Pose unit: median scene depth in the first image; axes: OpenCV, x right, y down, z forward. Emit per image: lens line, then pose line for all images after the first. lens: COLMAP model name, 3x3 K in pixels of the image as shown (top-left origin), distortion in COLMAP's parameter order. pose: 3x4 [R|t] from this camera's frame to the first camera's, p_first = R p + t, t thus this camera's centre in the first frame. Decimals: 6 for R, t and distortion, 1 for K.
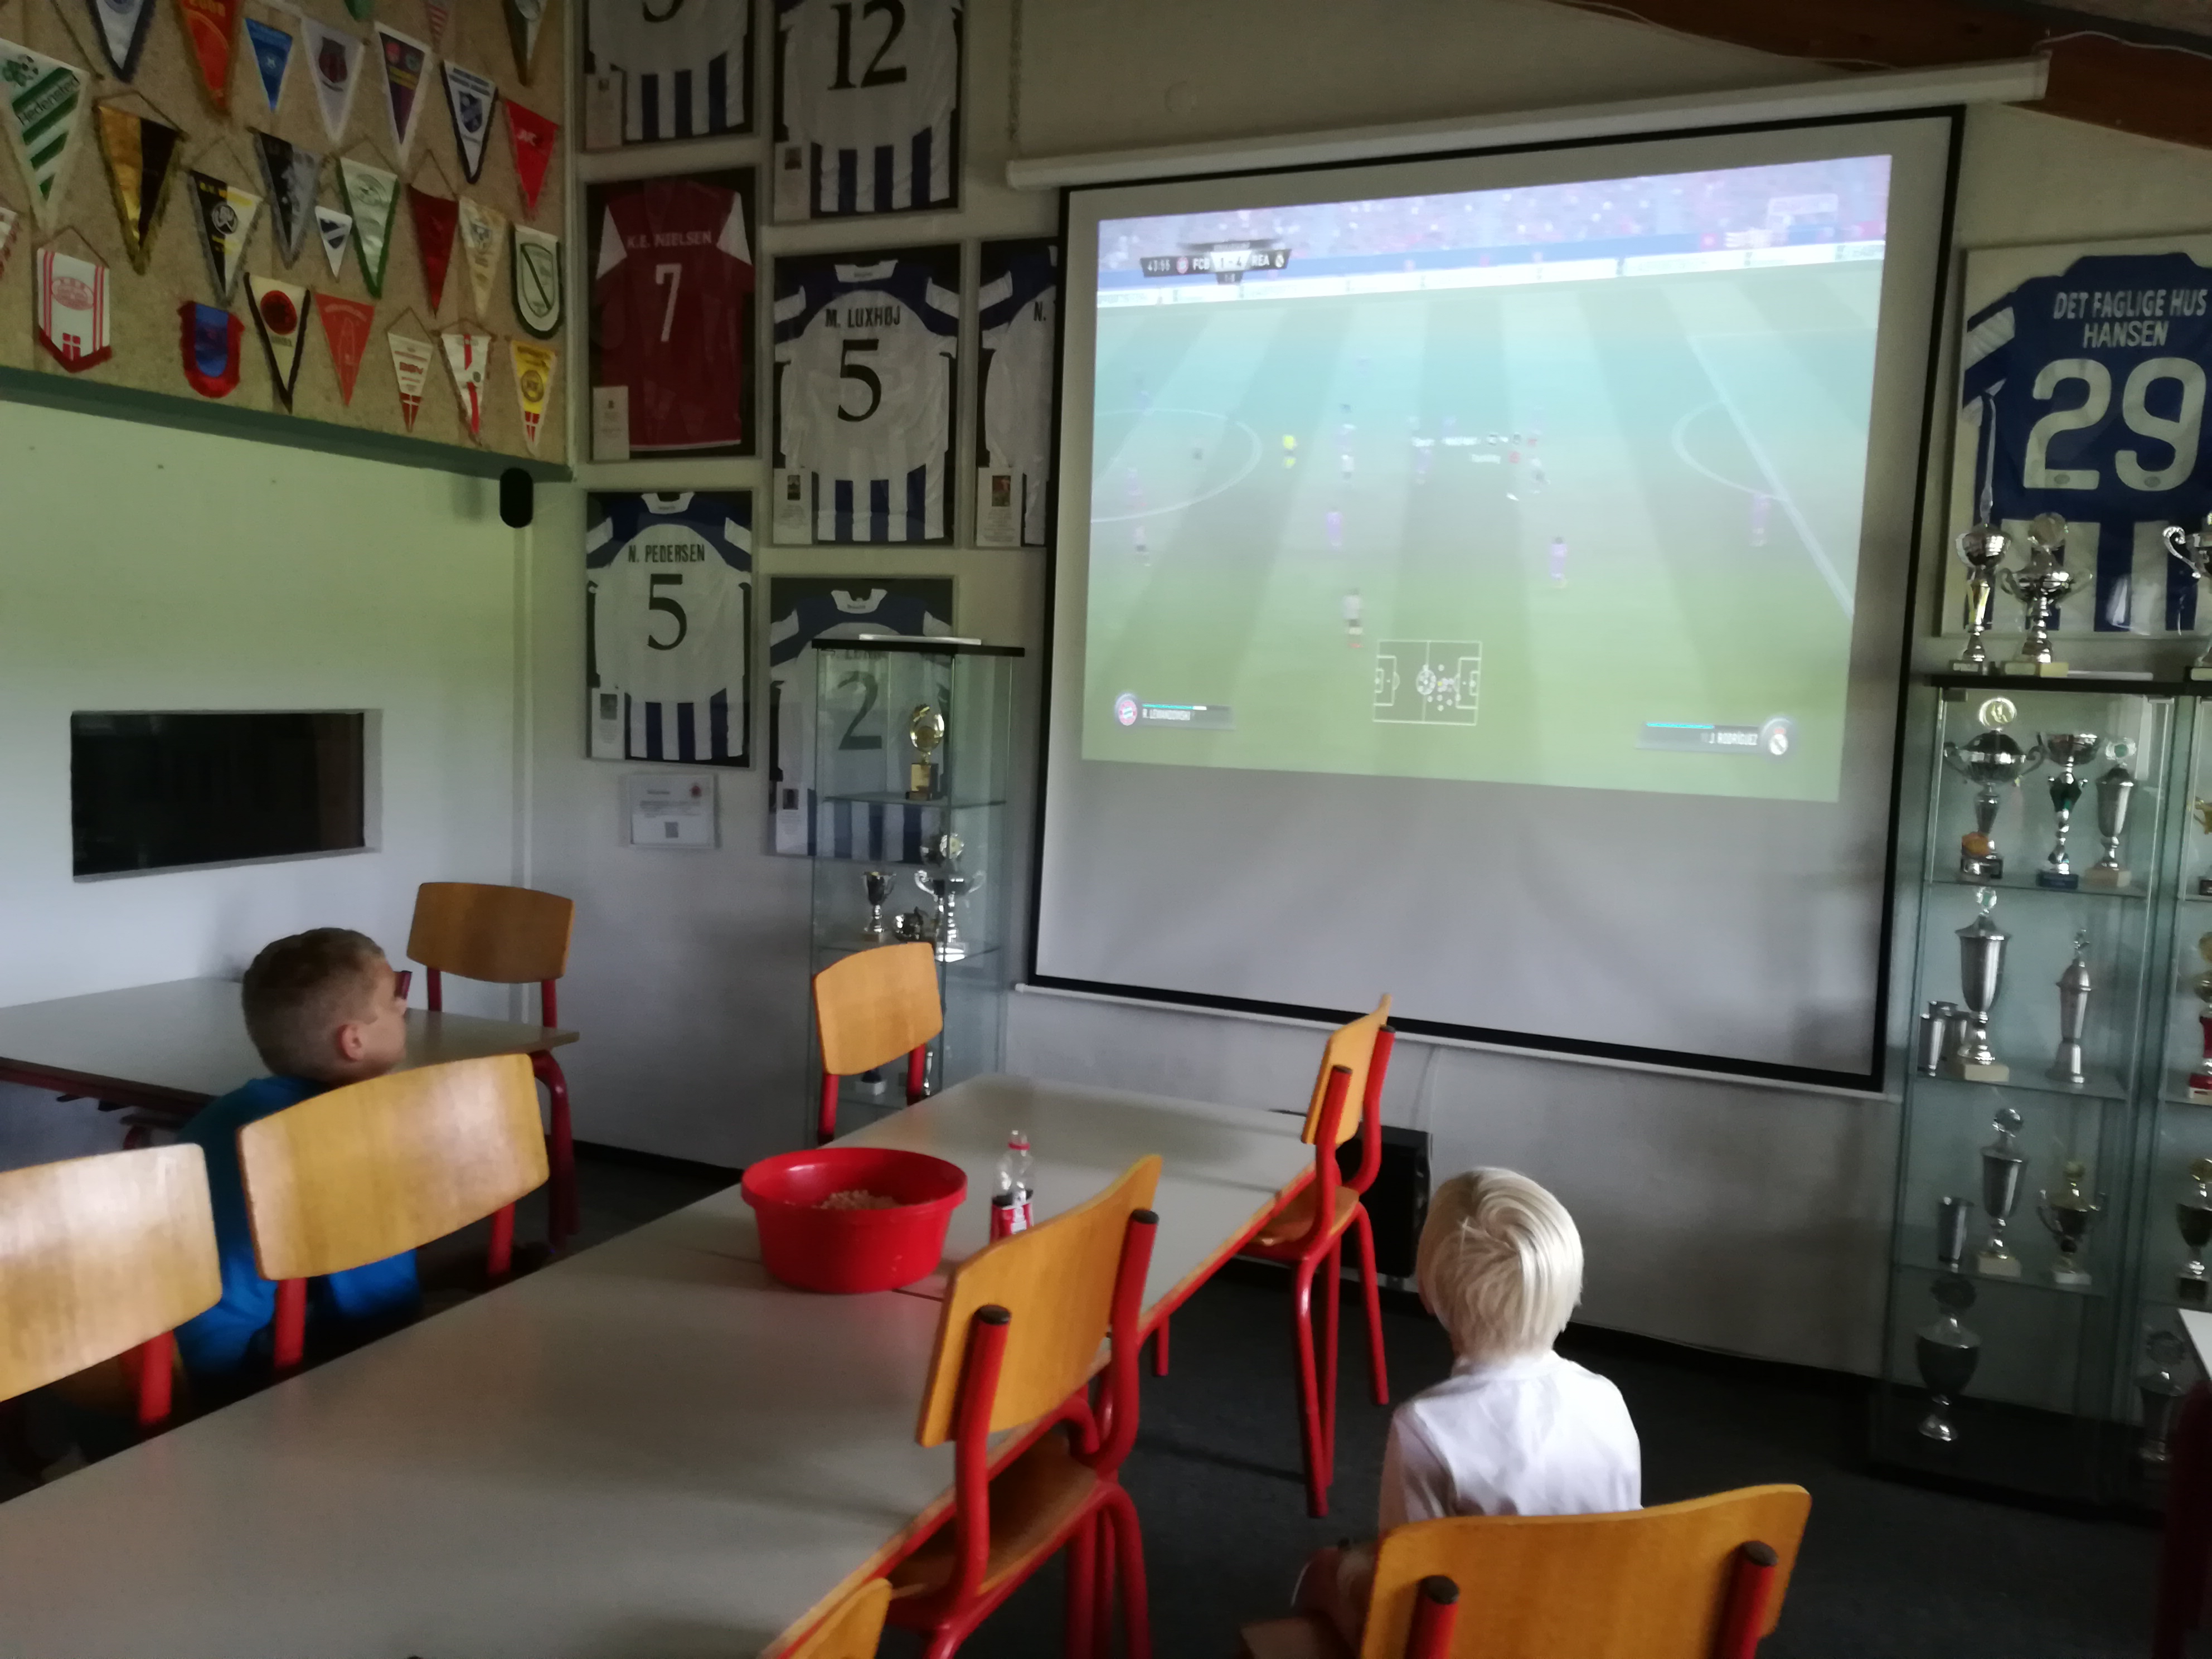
lens RADIAL K [[1676.8, 0, 1106.0], [0, 1676.8, 829.5], [0, 0, 1]] dist [0.056841, -0.070710]
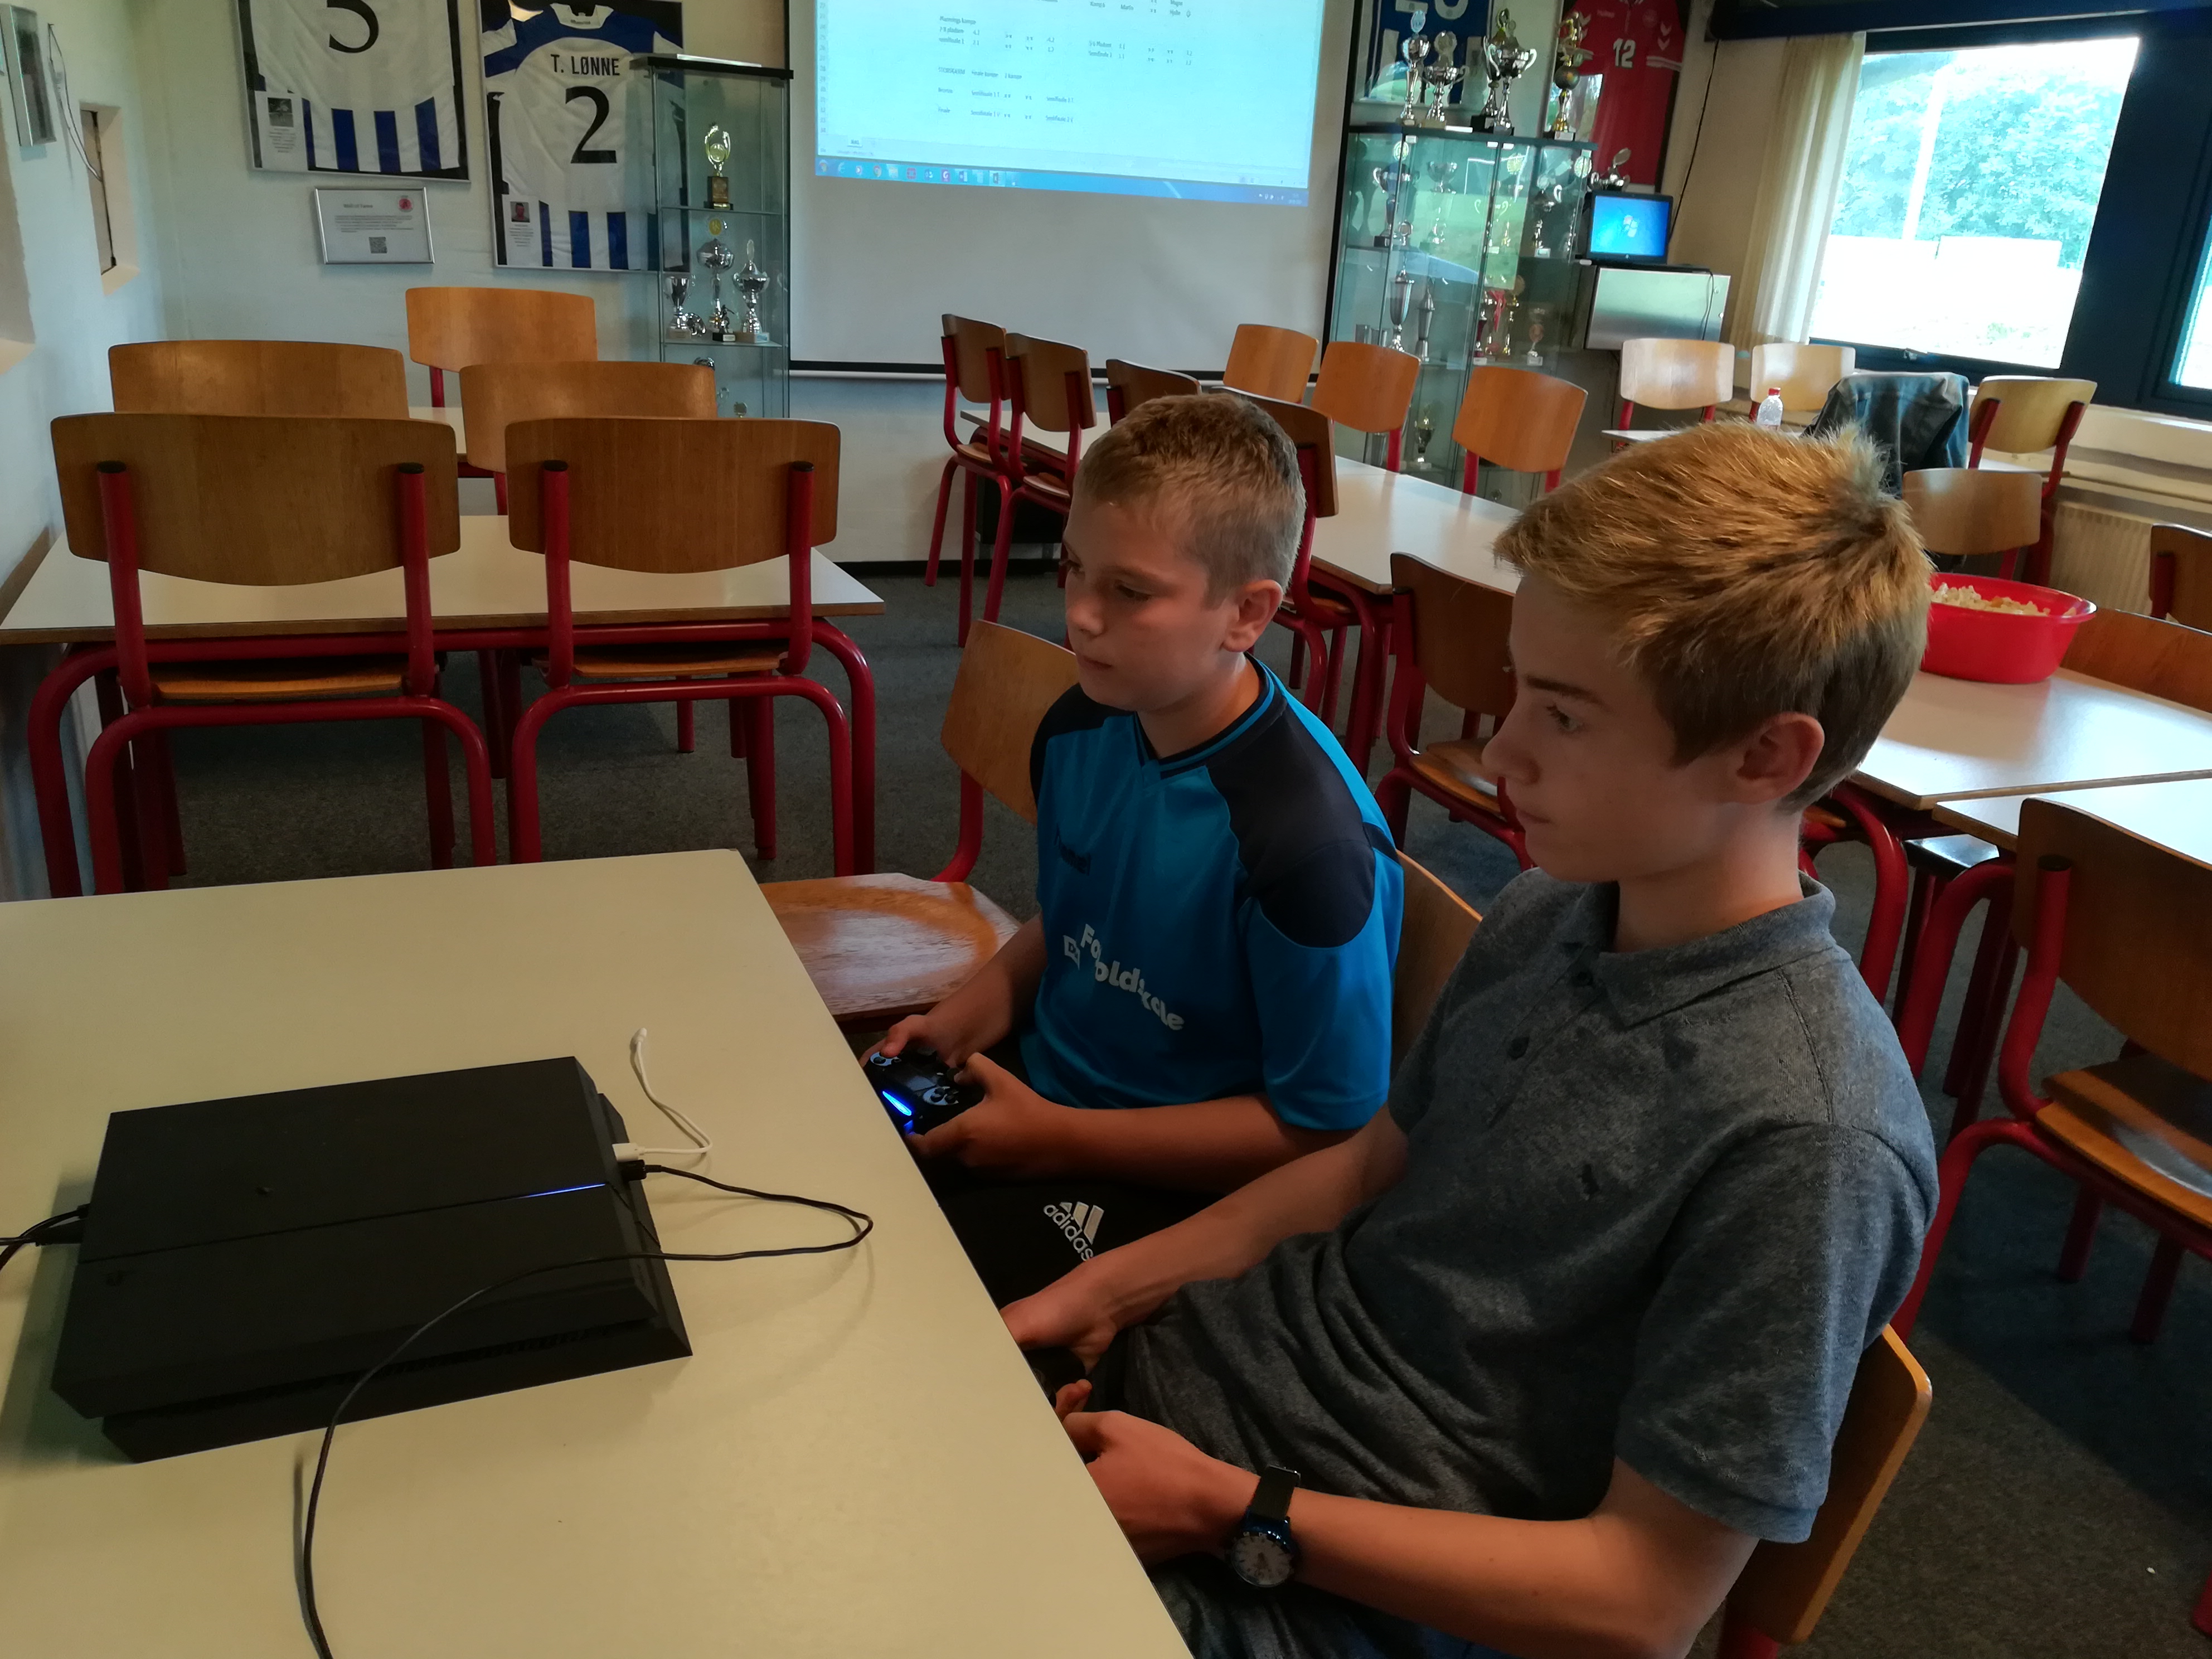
lens RADIAL K [[1733.5, 0, 1102.7], [0, 1733.5, 818.8], [0, 0, 1]] dist [0.051936, -0.068924]
pose [[0.692039, -0.236262, 0.682101, -0.802811], [0.034021, 0.954547, 0.296113, 0.034973], [-0.721058, -0.181716, 0.668622, -0.091778]]
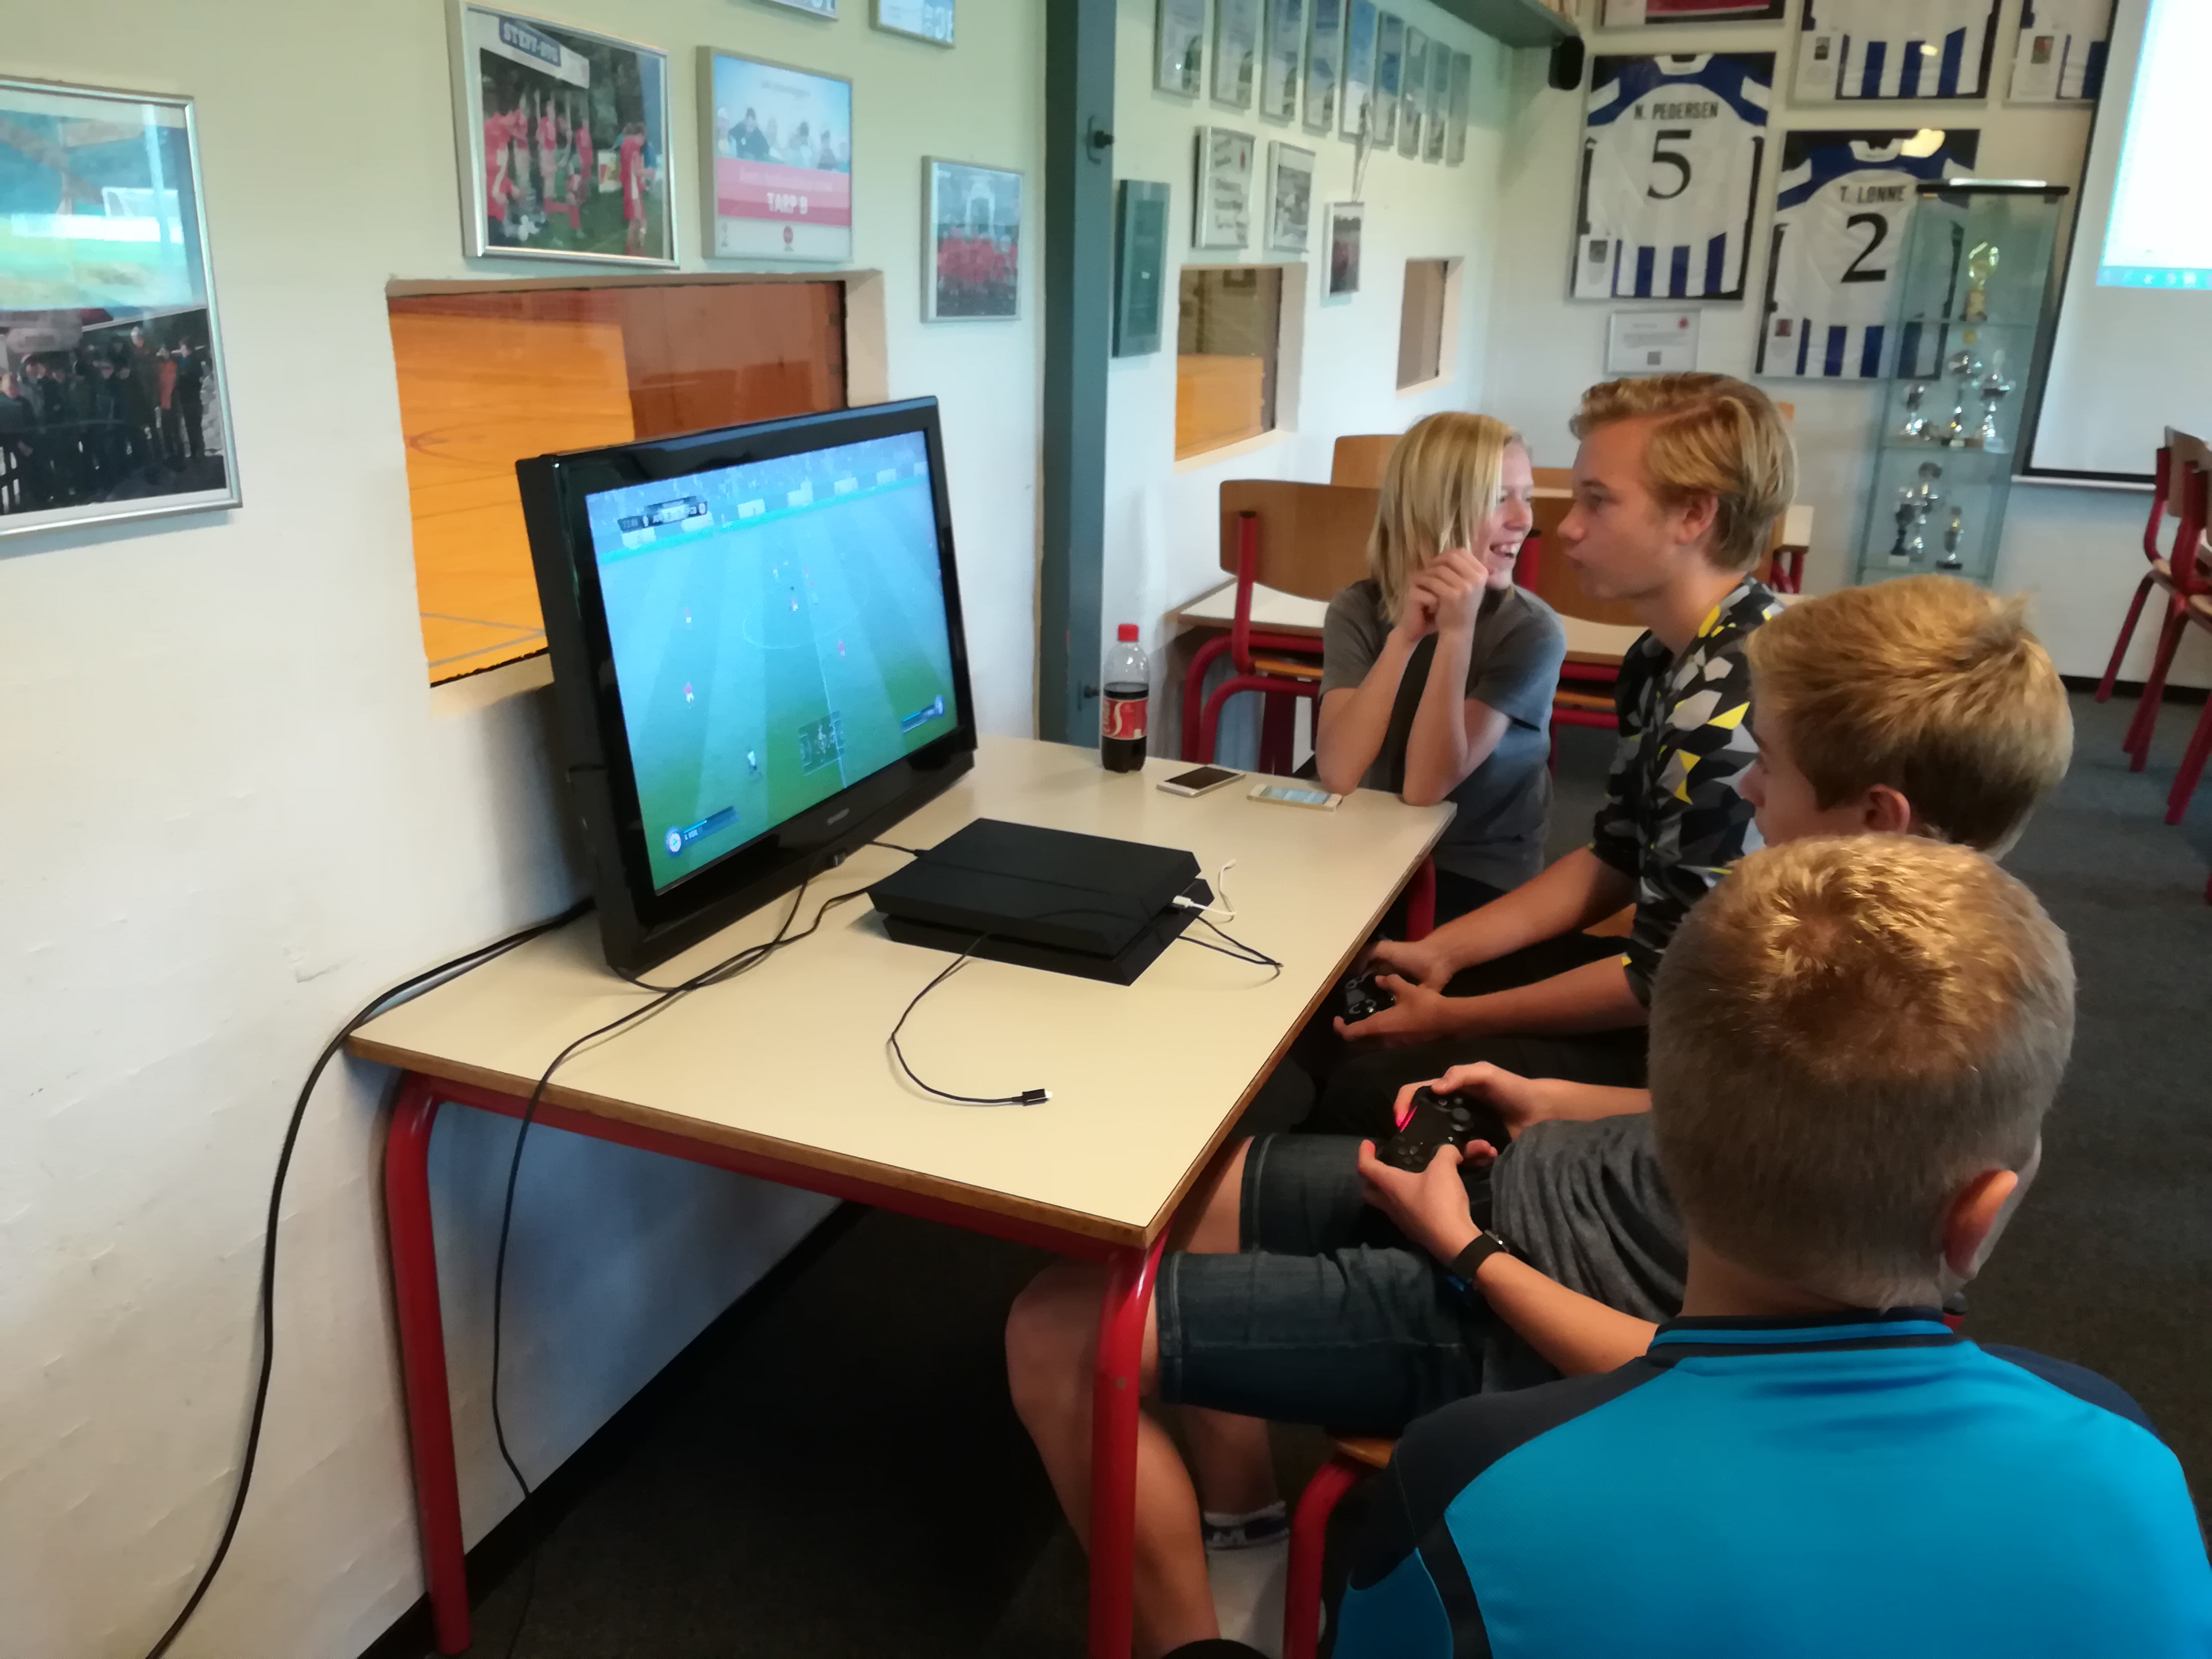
lens RADIAL K [[1733.5, 0, 1102.7], [0, 1733.5, 818.8], [0, 0, 1]] dist [0.051936, -0.068924]
pose [[0.999592, -0.021347, 0.018976, -0.720626], [0.016552, 0.974386, 0.224271, 0.036548], [-0.023278, -0.223865, 0.974342, -0.290037]]
